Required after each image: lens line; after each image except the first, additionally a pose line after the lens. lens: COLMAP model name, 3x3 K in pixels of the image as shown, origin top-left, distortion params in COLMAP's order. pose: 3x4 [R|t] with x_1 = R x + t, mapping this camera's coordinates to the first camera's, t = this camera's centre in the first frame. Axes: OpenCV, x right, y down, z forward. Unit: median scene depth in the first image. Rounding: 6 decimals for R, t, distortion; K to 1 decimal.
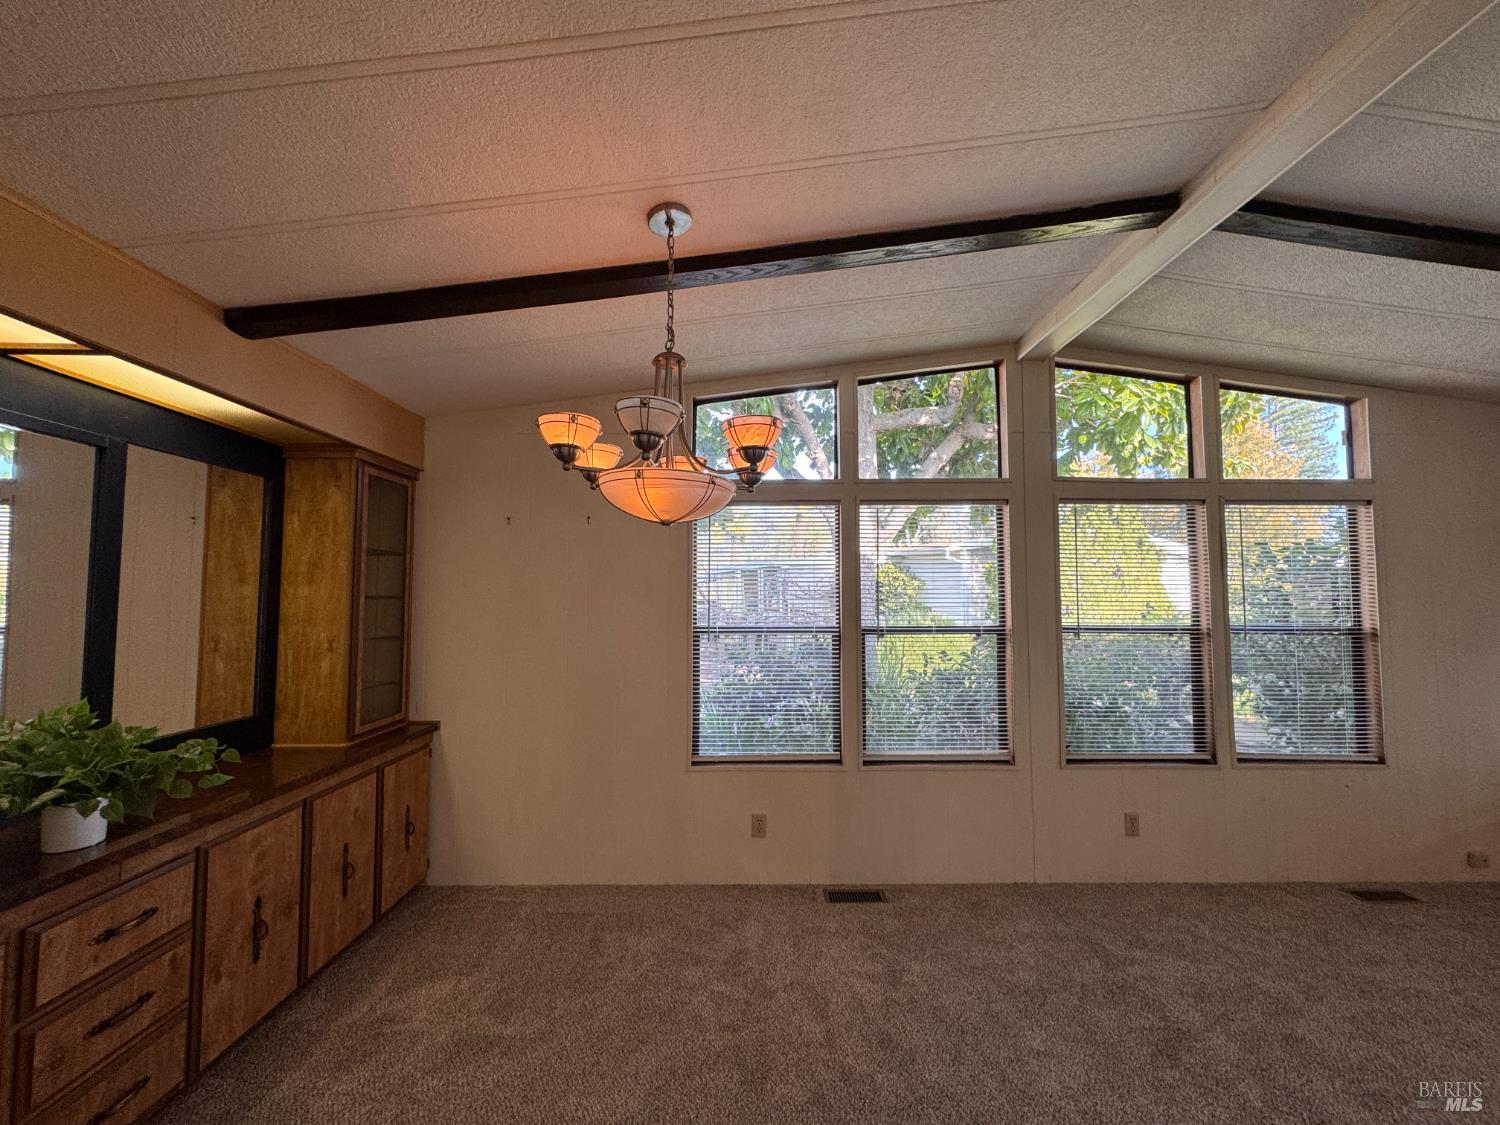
lens RADIAL K [[604.2, 0, 748.3], [0, 604.2, 552.9], [0, 0, 1]] dist [-0.013278, 0.002810]
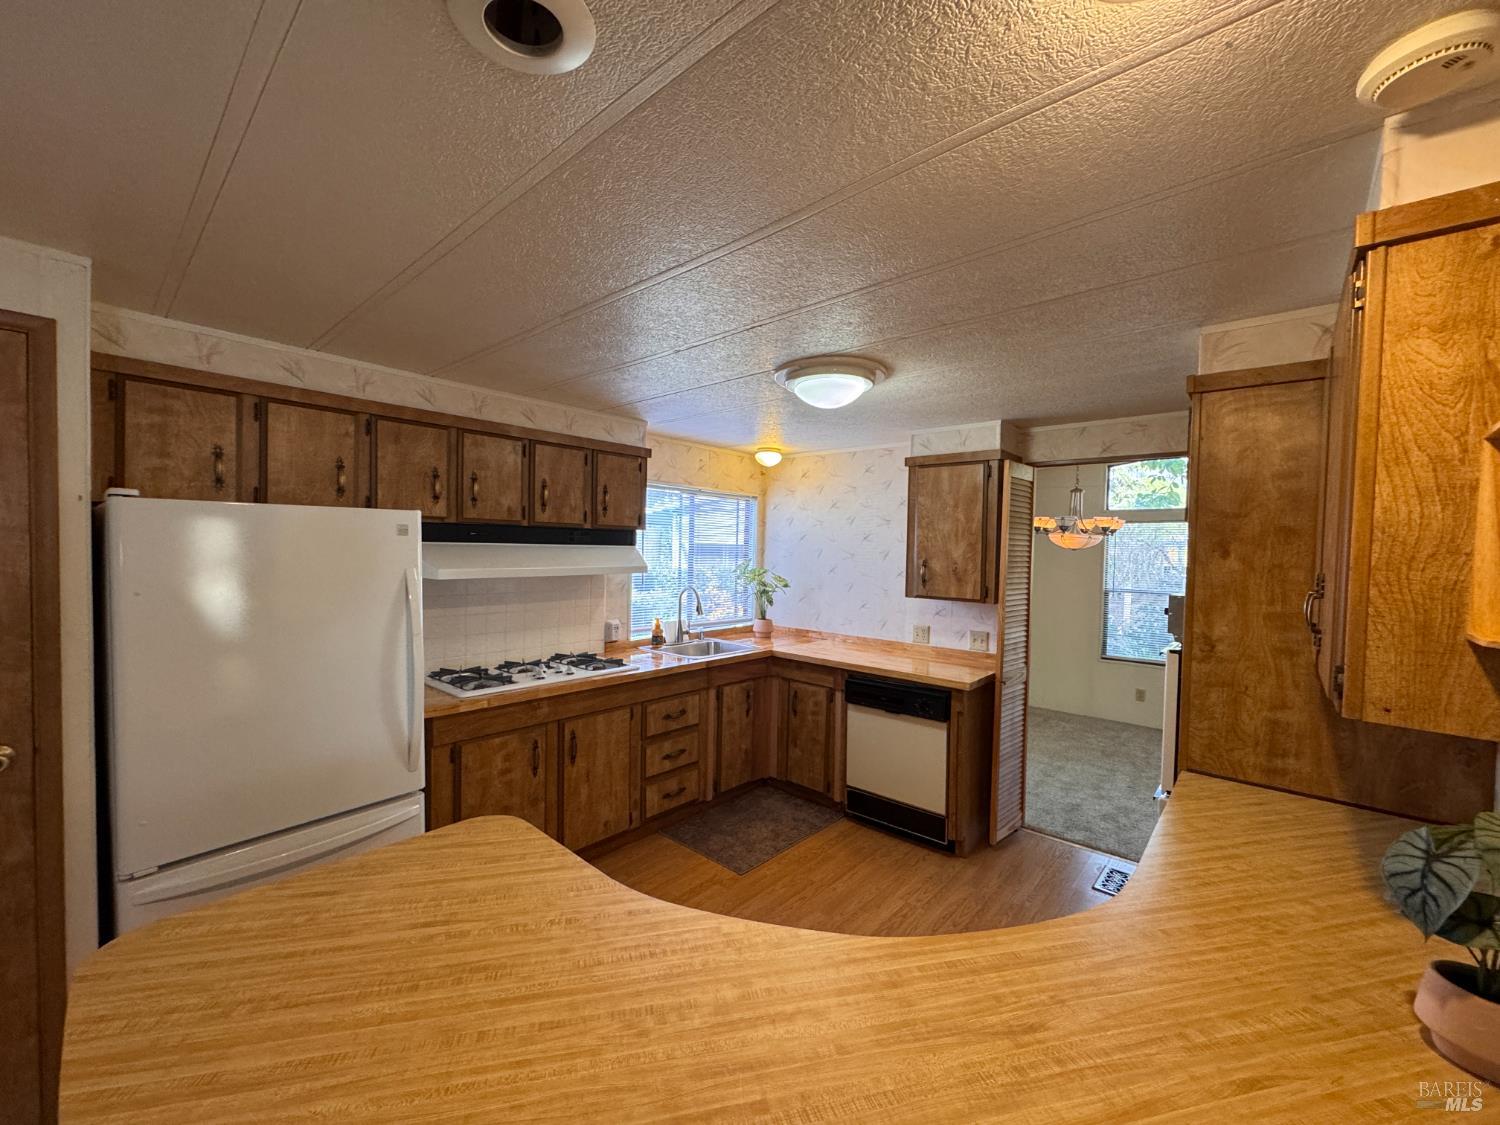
lens RADIAL K [[604.2, 0, 745.1], [0, 604.2, 558.4], [0, 0, 1]] dist [-0.013278, 0.002810]
pose [[0.747631, 0.029462, -0.663461, 0.389225], [0.022521, 0.997316, 0.069665, -0.158262], [0.663732, -0.067025, 0.744961, -1.420761]]
